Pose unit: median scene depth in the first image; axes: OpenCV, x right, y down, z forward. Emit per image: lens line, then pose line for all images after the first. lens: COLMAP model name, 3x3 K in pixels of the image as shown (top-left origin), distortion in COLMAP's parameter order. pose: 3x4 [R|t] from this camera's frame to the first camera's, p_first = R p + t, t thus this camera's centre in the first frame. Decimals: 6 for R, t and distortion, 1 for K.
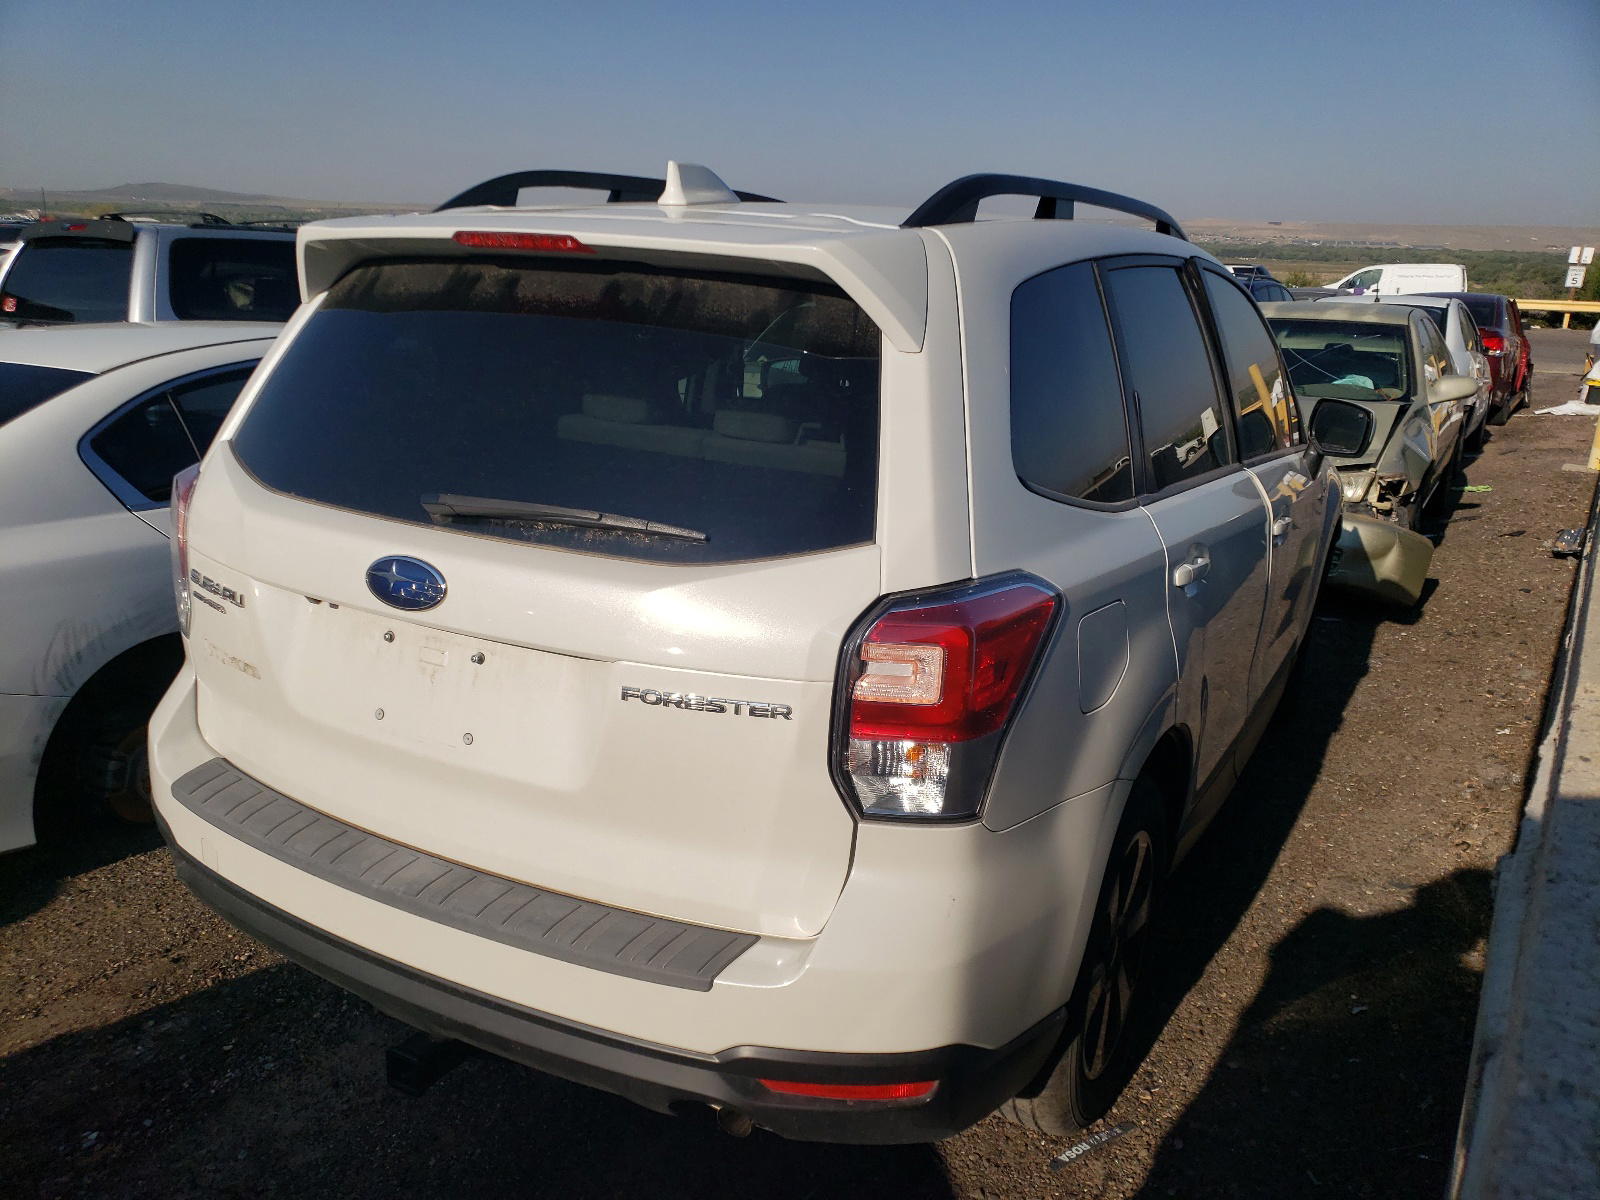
lens RADIAL K [[1212.3, 0, 797.6], [0, 1212.3, 599.3], [0, 0, 1]] dist [-0.014529, -0.002264]
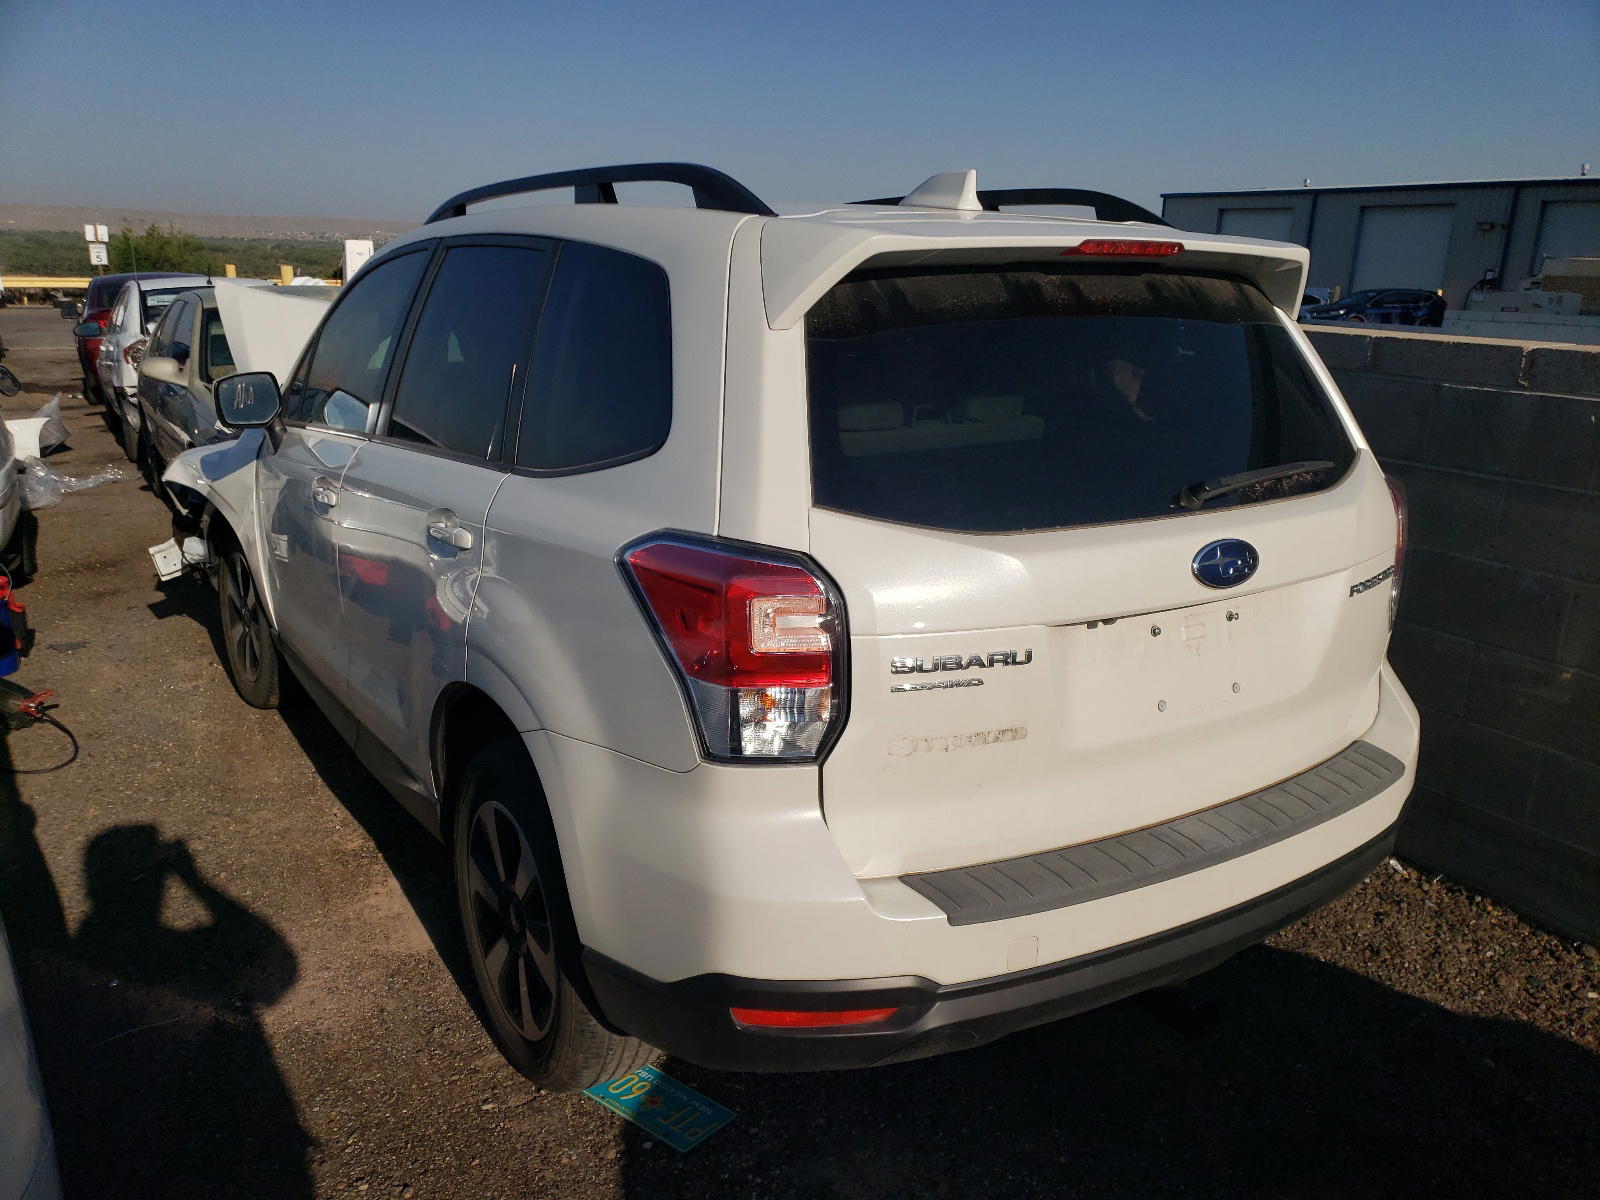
lens RADIAL K [[1212.3, 0, 796.3], [0, 1212.3, 600.2], [0, 0, 1]] dist [-0.014529, -0.002264]
pose [[0.511062, -0.263901, 0.818030, -1.305245], [0.250461, 0.956124, 0.151976, -0.223972], [-0.822244, 0.127215, 0.554735, 0.653948]]
